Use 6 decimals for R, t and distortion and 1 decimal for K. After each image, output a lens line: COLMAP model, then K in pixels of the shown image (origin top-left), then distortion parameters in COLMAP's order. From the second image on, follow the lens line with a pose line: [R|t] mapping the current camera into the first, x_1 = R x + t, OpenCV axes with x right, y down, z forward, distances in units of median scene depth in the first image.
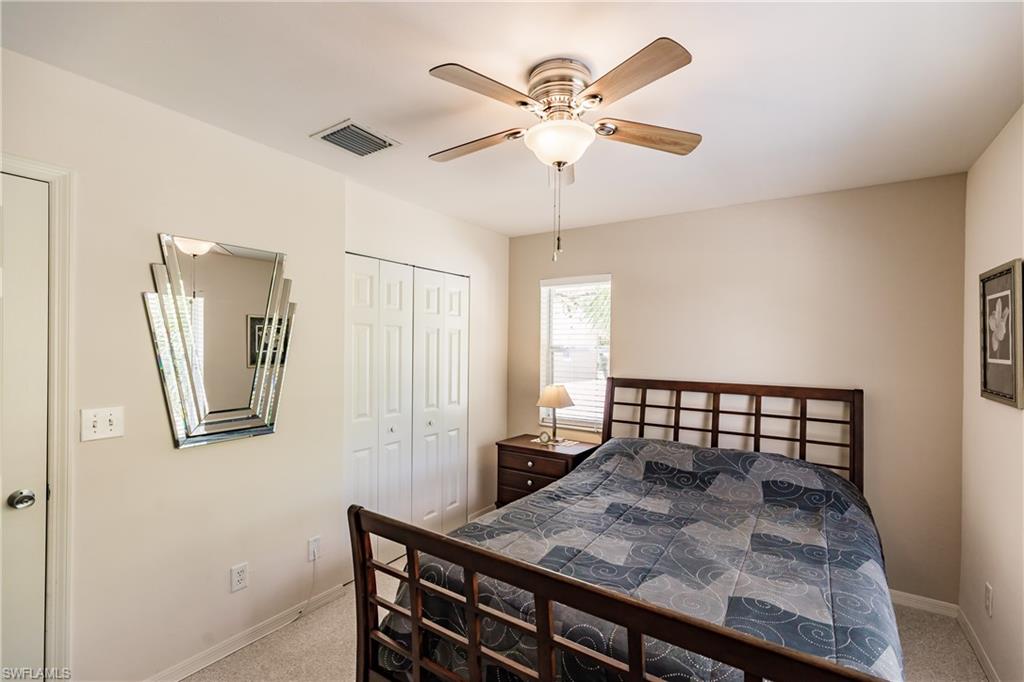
lens RADIAL K [[459.1, 0, 512.1], [0, 459.1, 344.3], [0, 0, 1]] dist [0.000096, 0.000361]
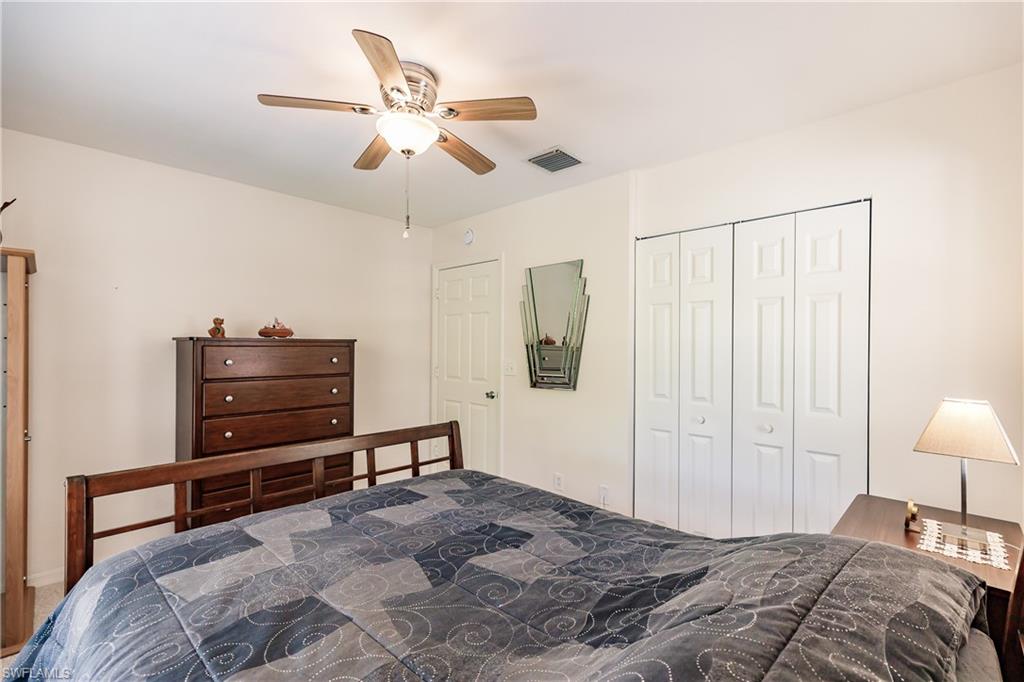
lens RADIAL K [[459.1, 0, 534.0], [0, 459.1, 345.5], [0, 0, 1]] dist [0.000096, 0.000361]
pose [[-0.150483, -0.019871, -0.988413, 0.965067], [-0.009866, 0.999778, -0.018597, 0.092651], [0.988563, 0.006953, -0.150646, 1.209270]]
